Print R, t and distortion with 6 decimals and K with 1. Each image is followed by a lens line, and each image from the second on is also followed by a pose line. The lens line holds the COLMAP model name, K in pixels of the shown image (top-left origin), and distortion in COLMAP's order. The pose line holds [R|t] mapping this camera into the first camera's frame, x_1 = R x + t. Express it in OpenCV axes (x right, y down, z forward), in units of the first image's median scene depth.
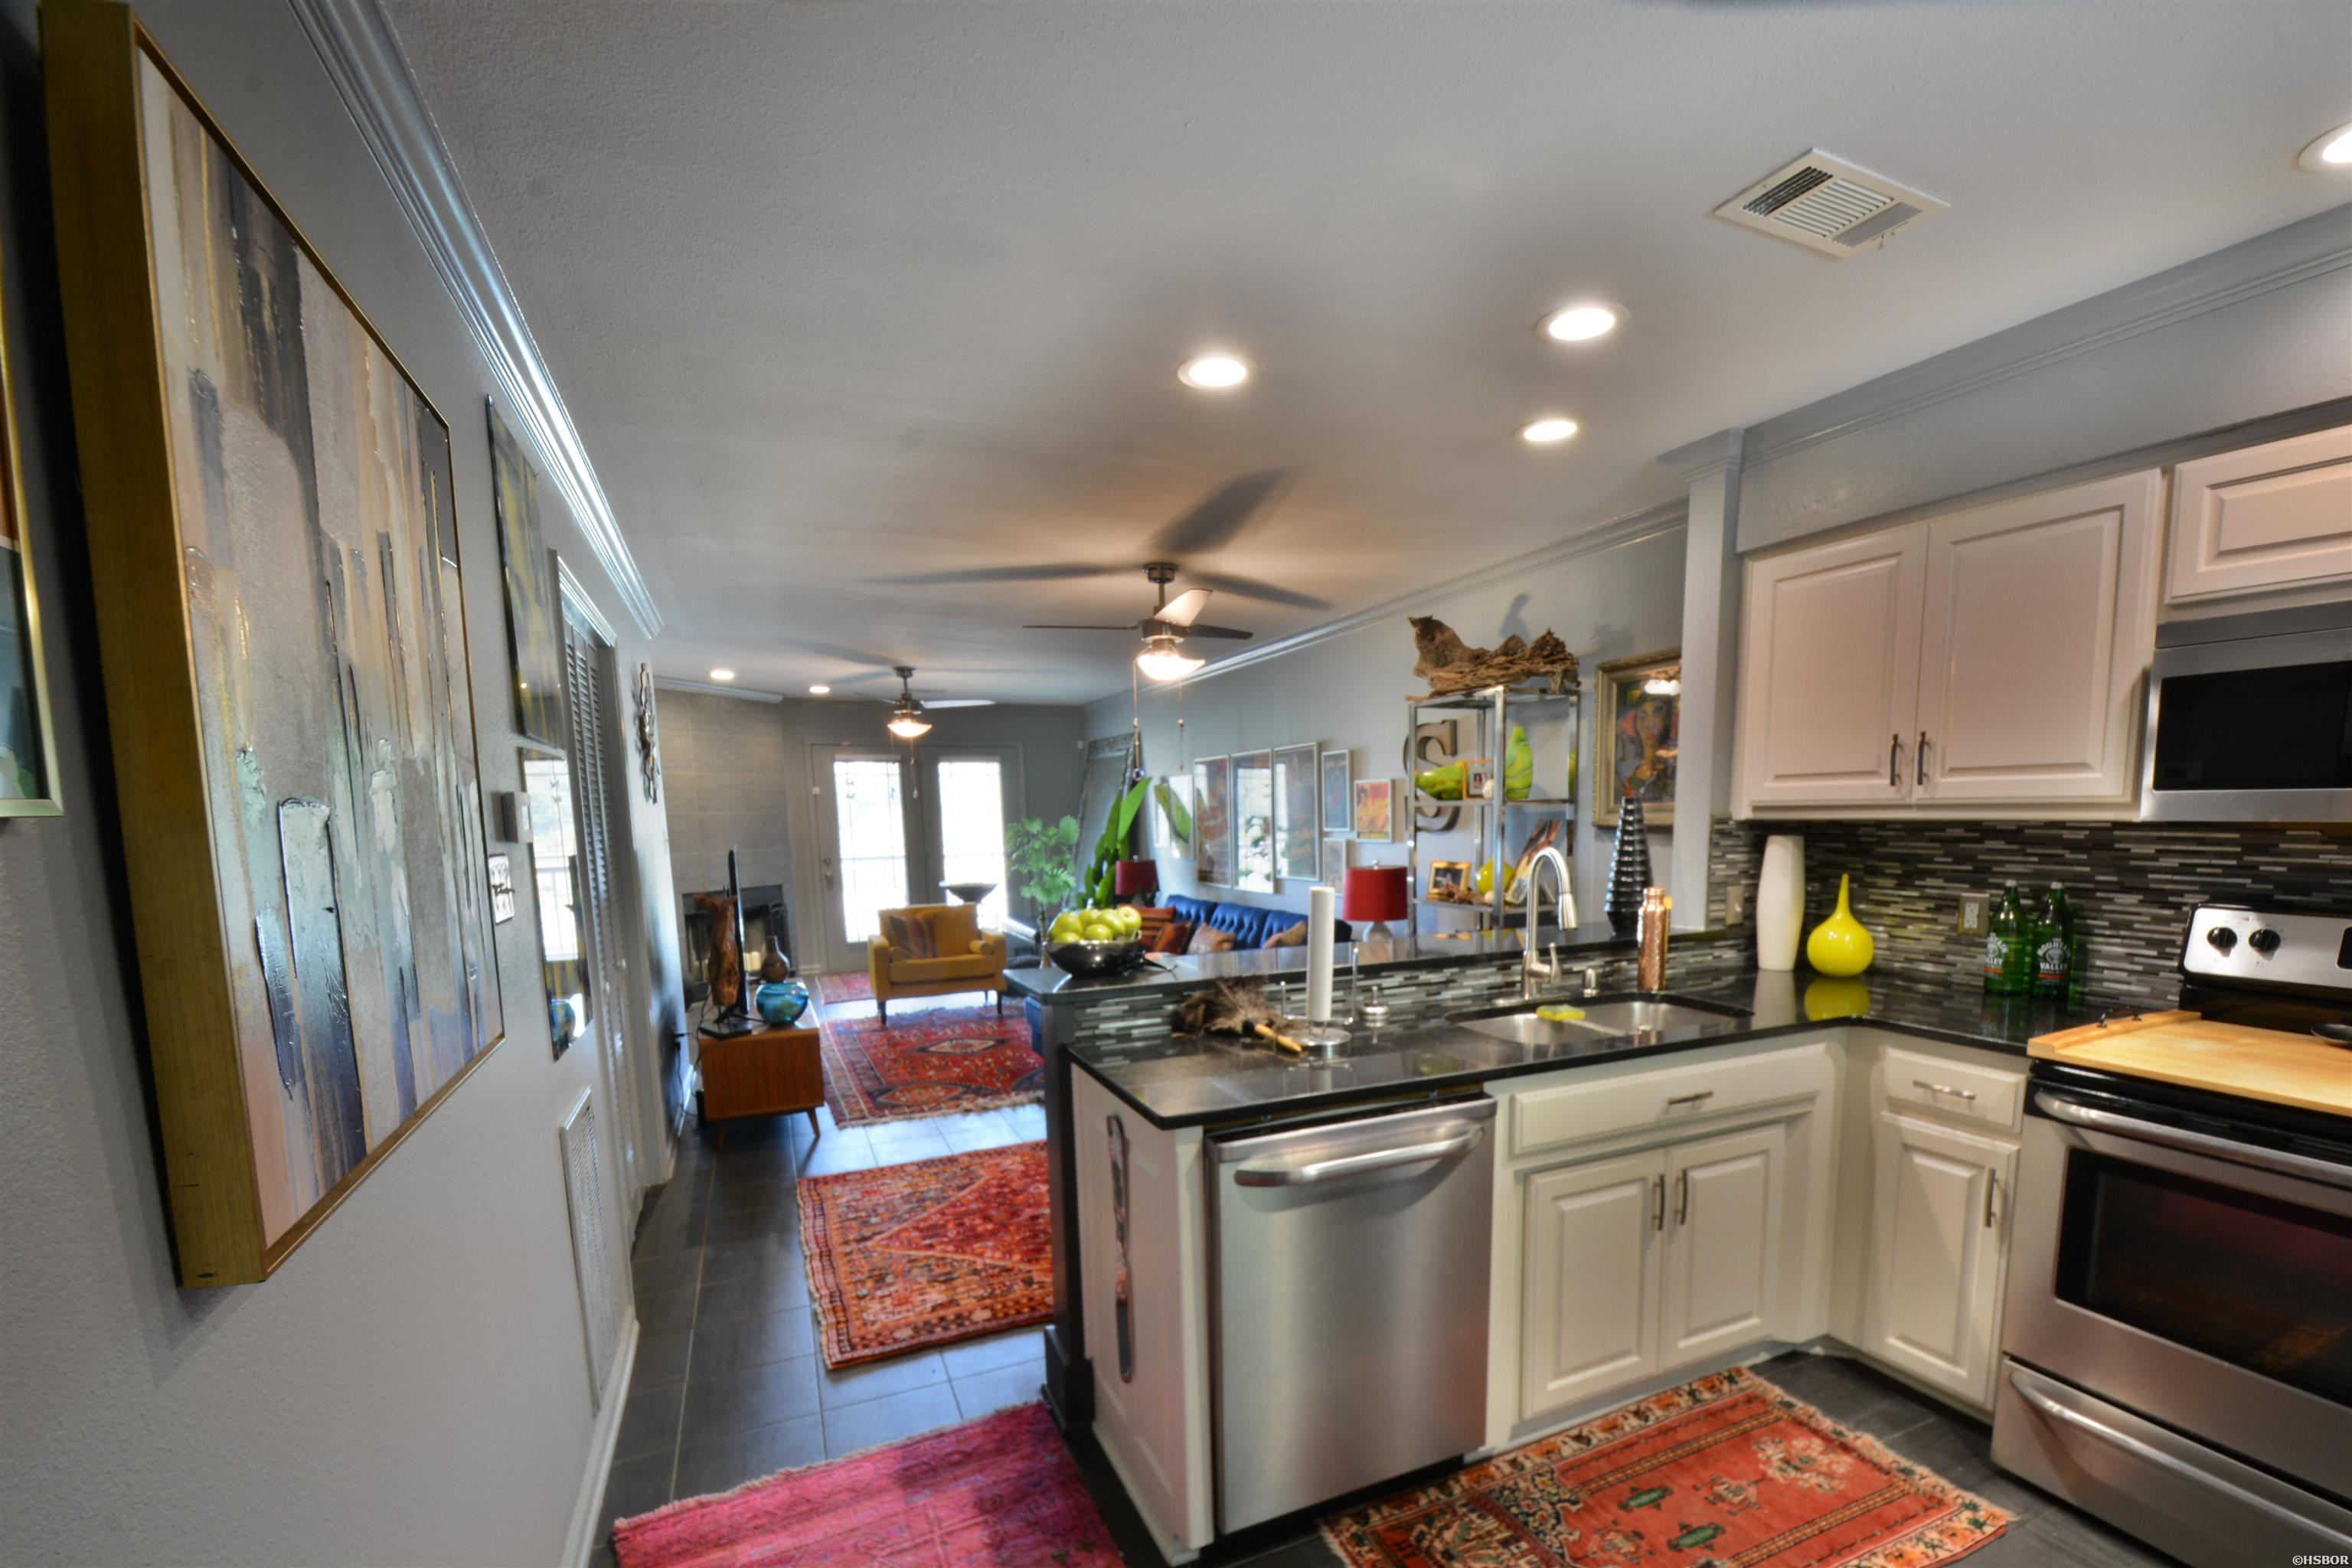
lens RADIAL K [[1030.6, 0, 1243.9], [0, 1030.6, 955.4], [0, 0, 1]] dist [0.019631, -0.024457]
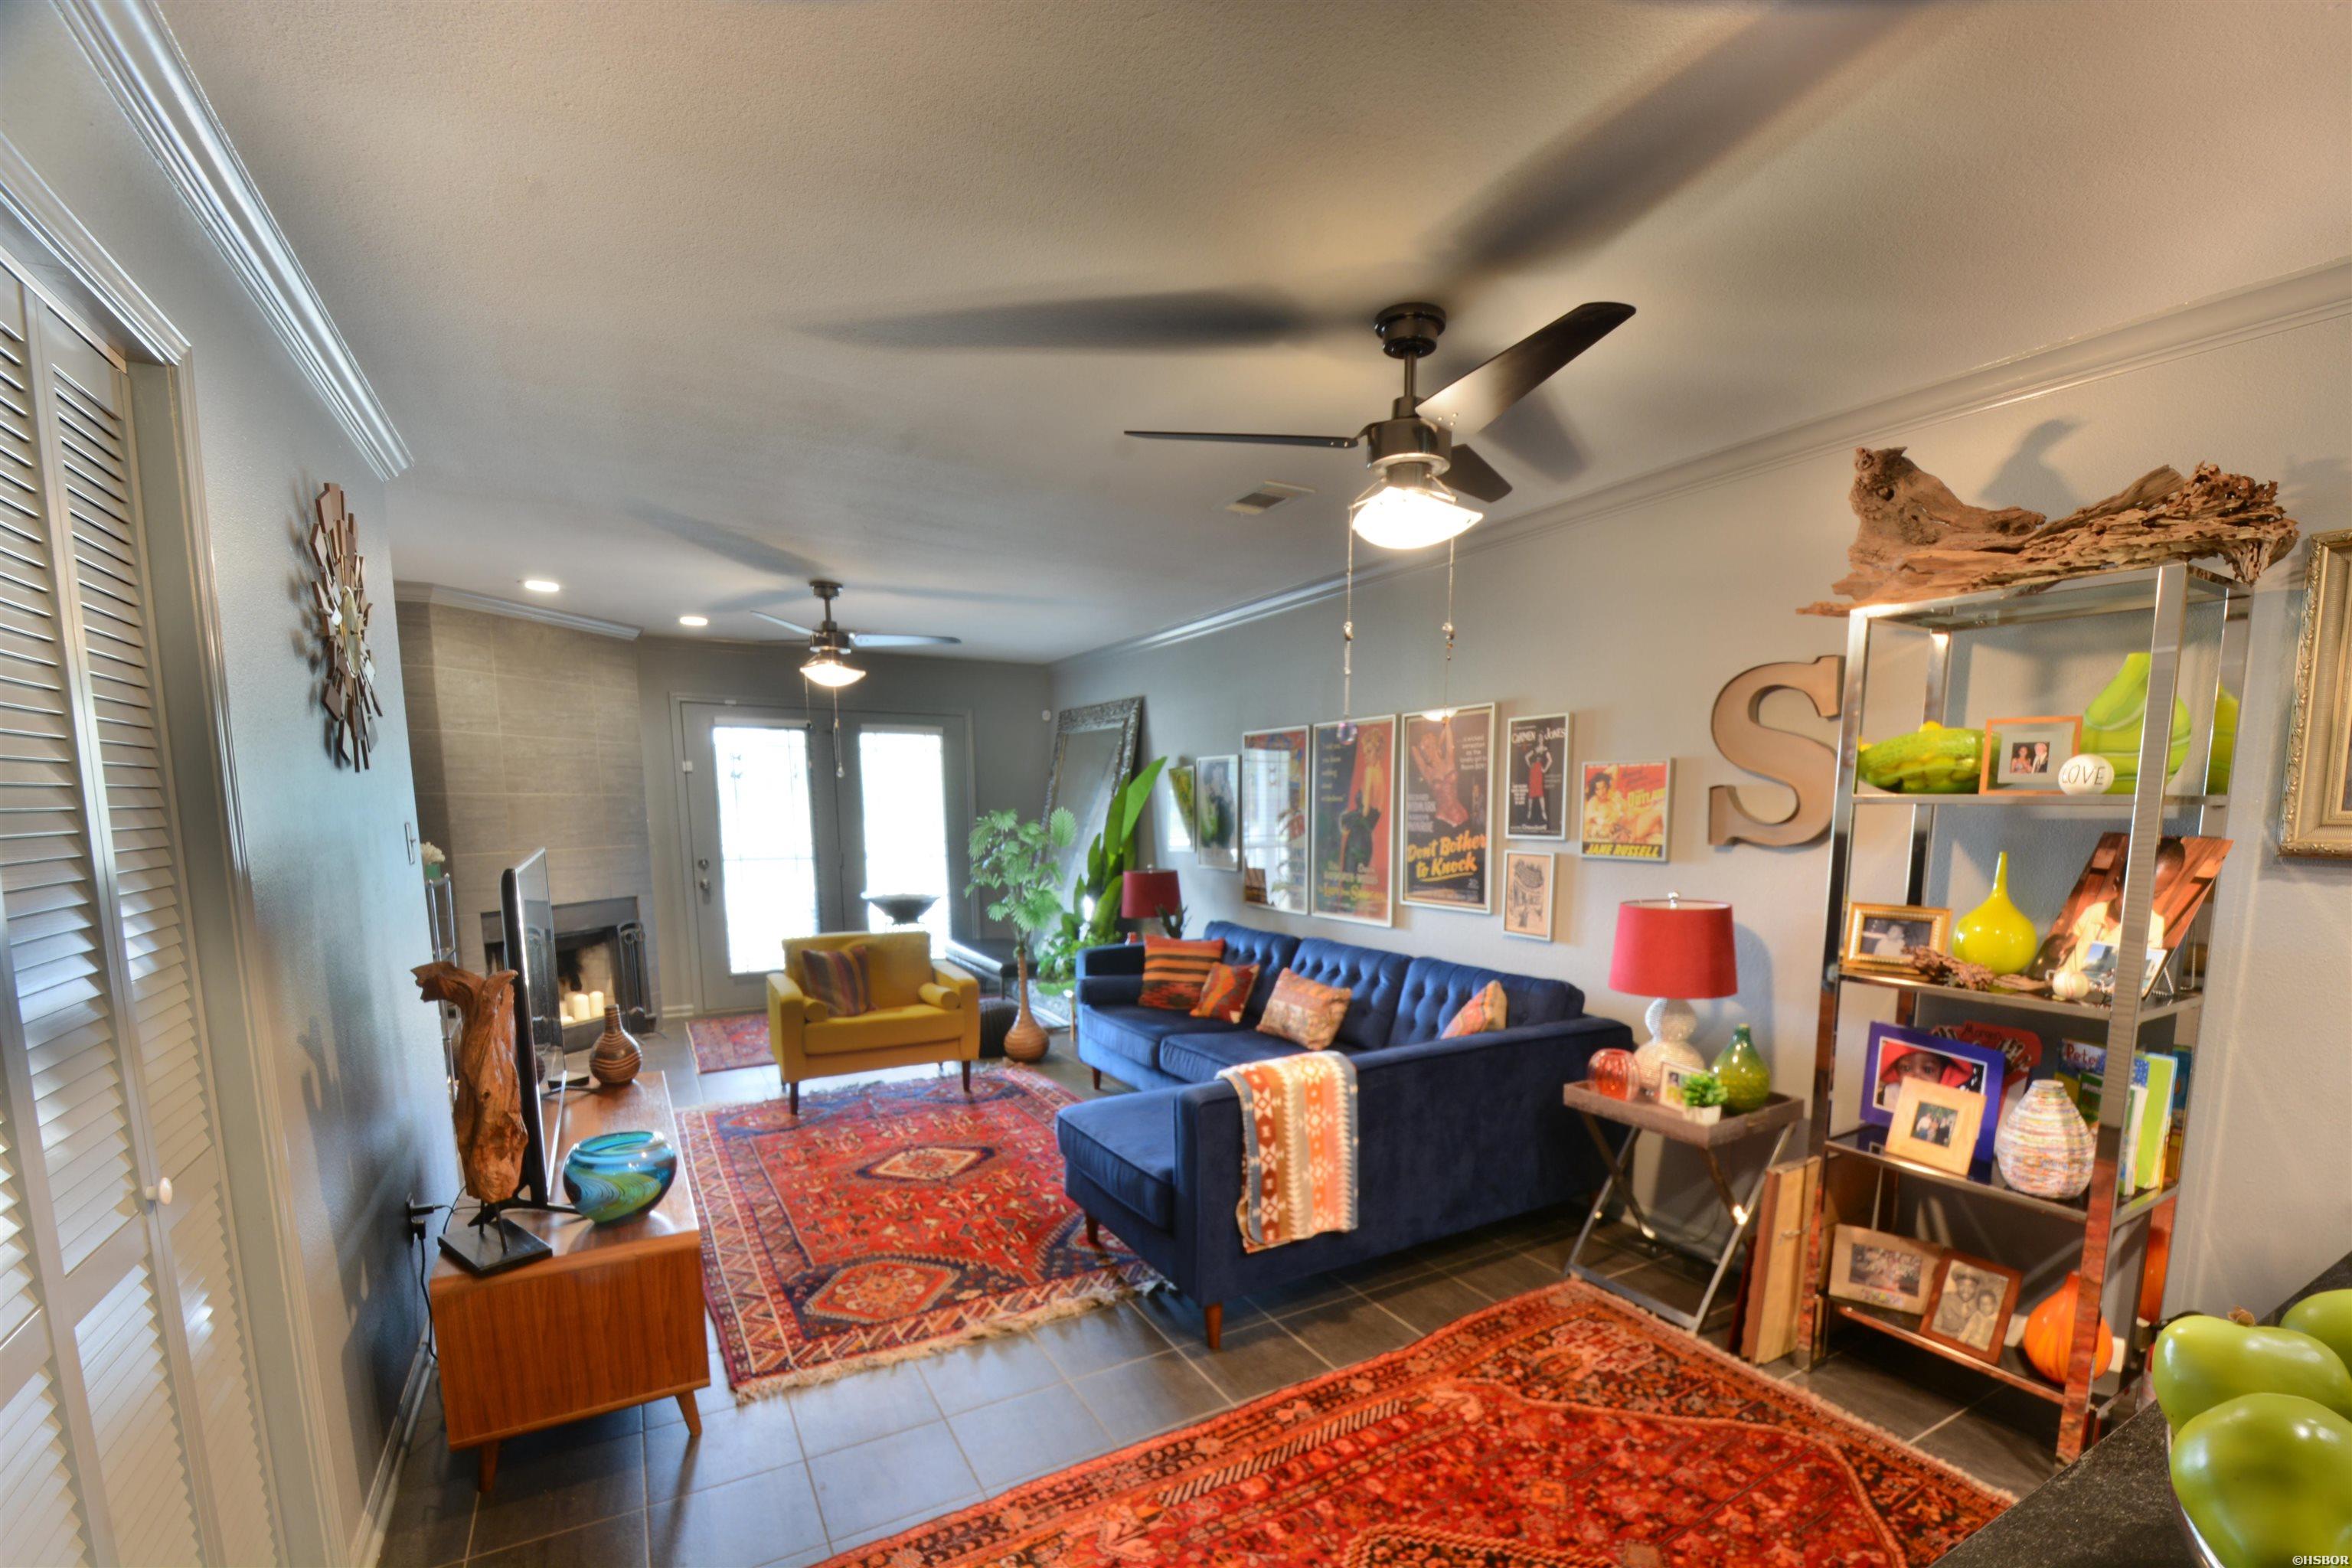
lens RADIAL K [[1030.6, 0, 1243.9], [0, 1030.6, 955.4], [0, 0, 1]] dist [0.019631, -0.024457]
pose [[0.994631, 0.004252, 0.103400, -0.301635], [-0.004797, 0.999976, 0.005020, -0.095767], [-0.103376, -0.005490, 0.994627, 0.714223]]
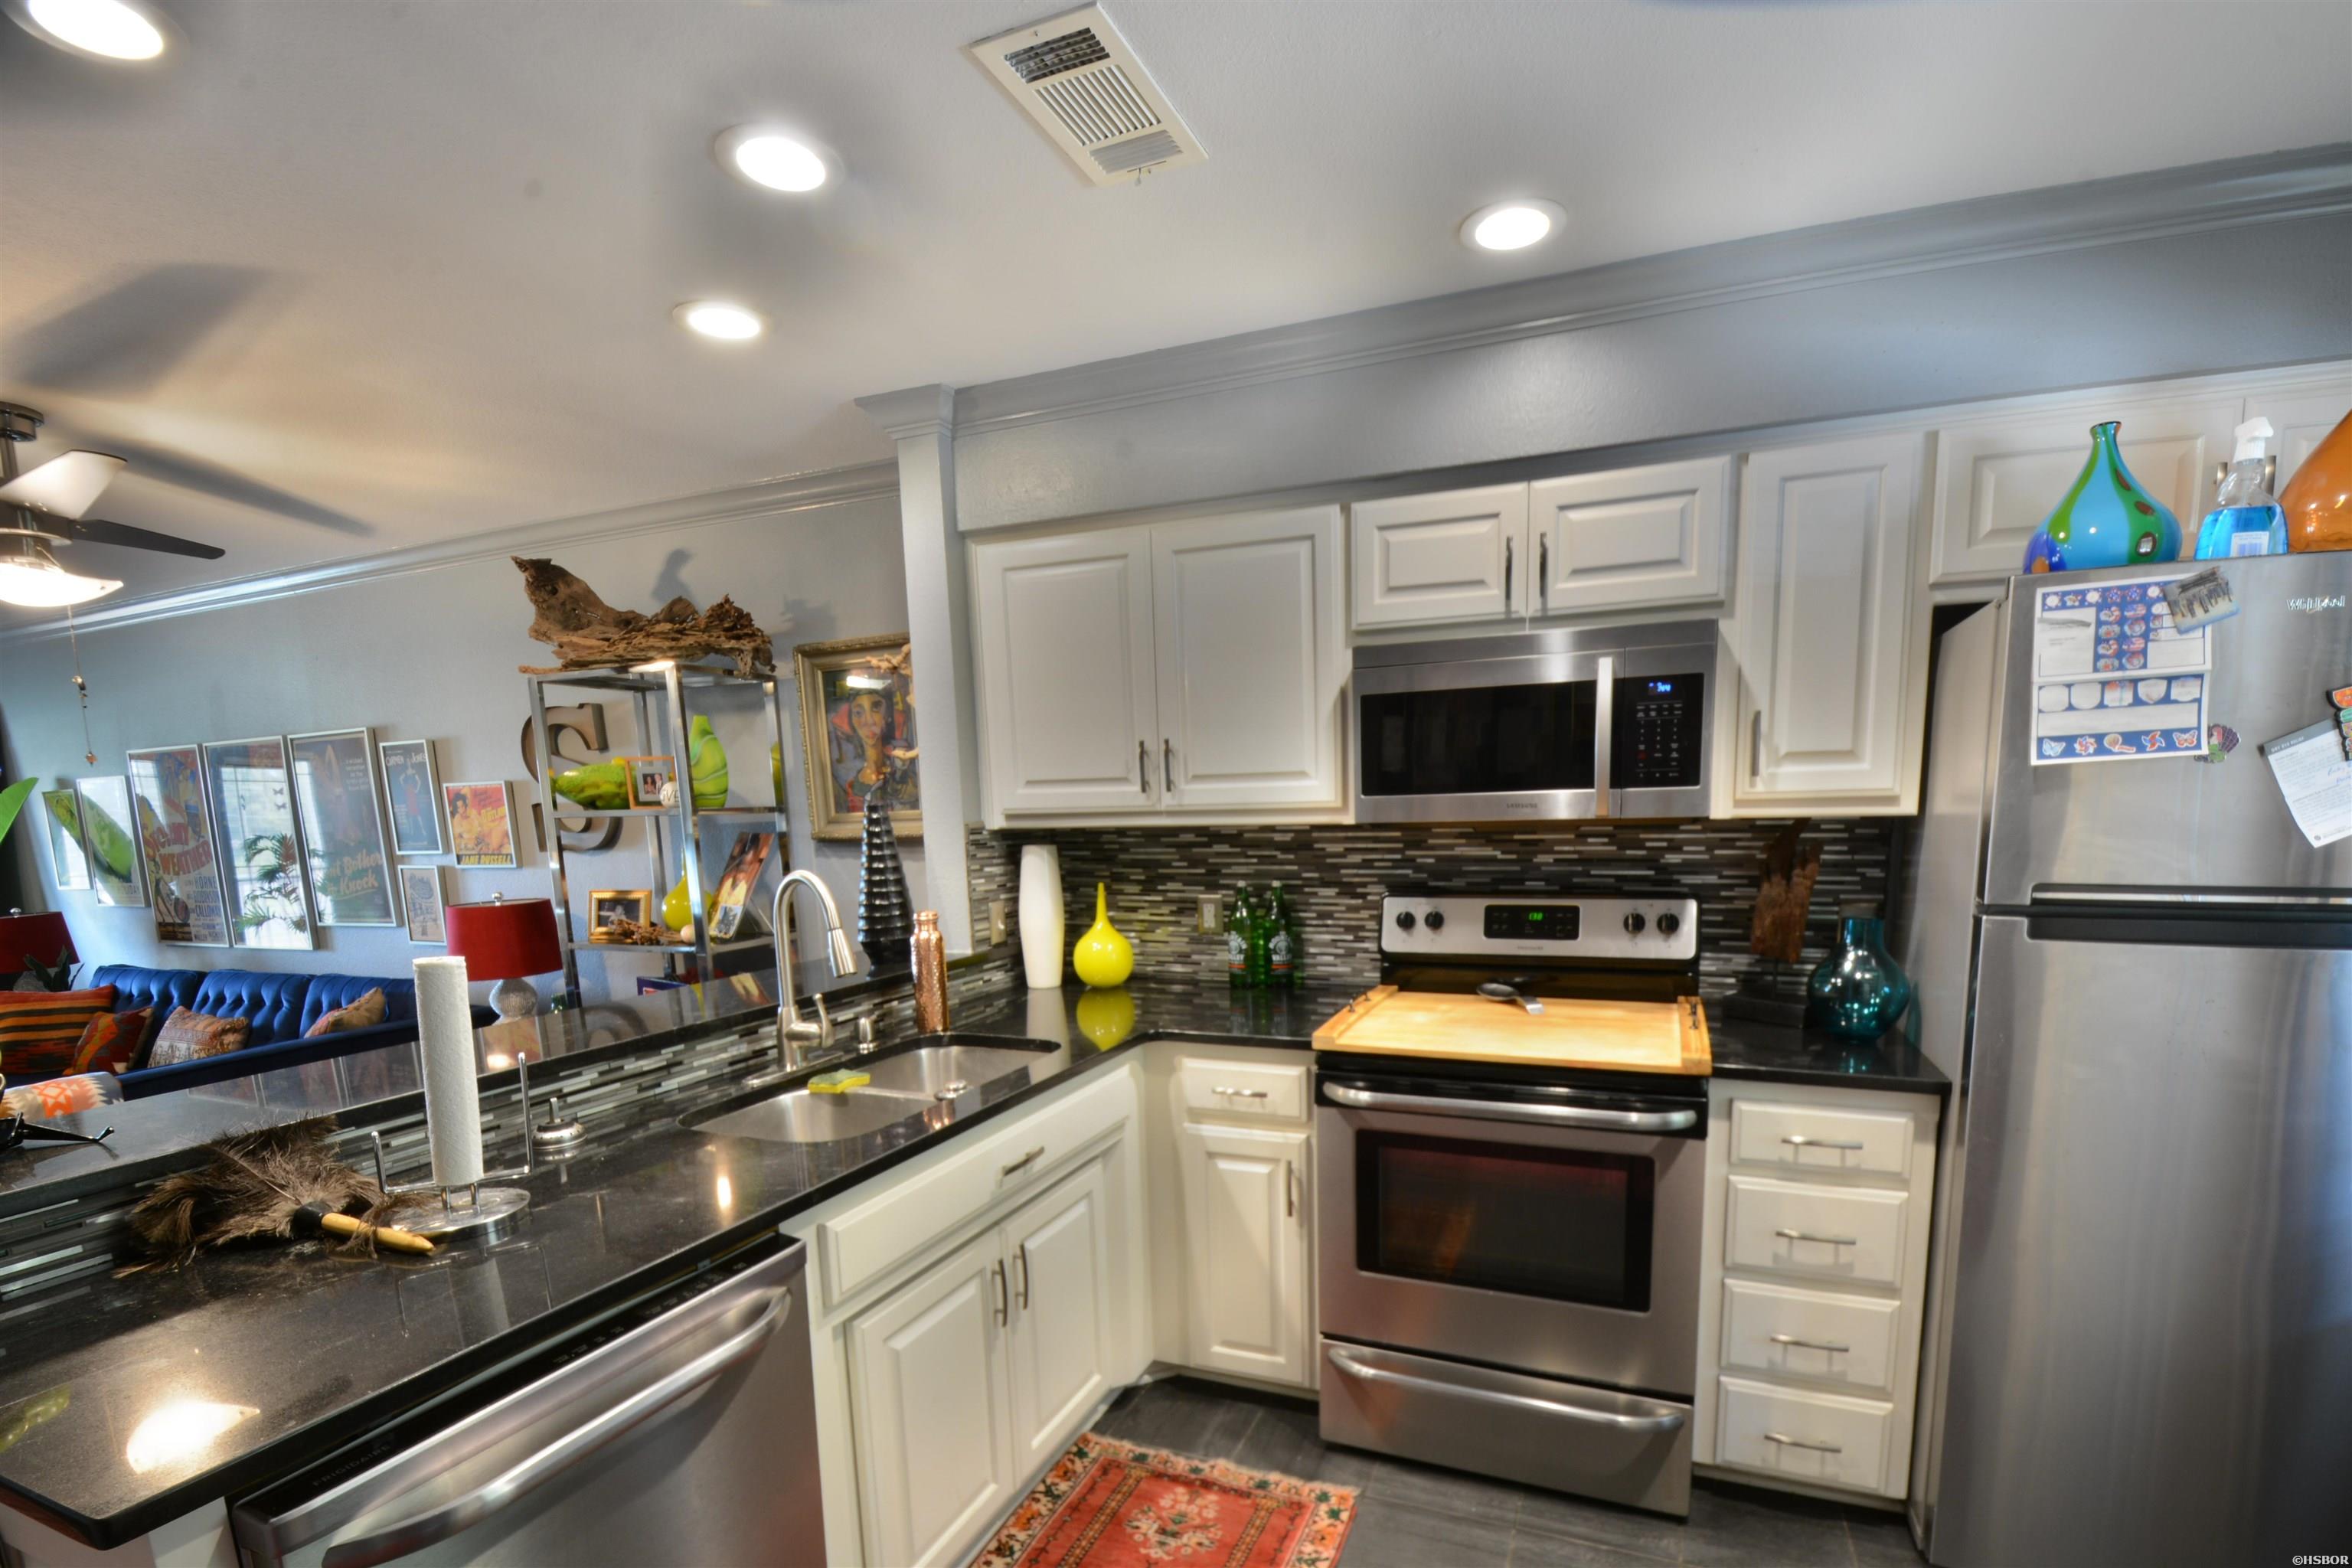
lens RADIAL K [[1030.6, 0, 1243.9], [0, 1030.6, 955.4], [0, 0, 1]] dist [0.019631, -0.024457]
pose [[0.716858, -0.102979, 0.689572, -0.000421], [0.109133, 0.993414, 0.034903, -0.028780], [-0.688625, 0.050234, 0.723376, 0.200092]]
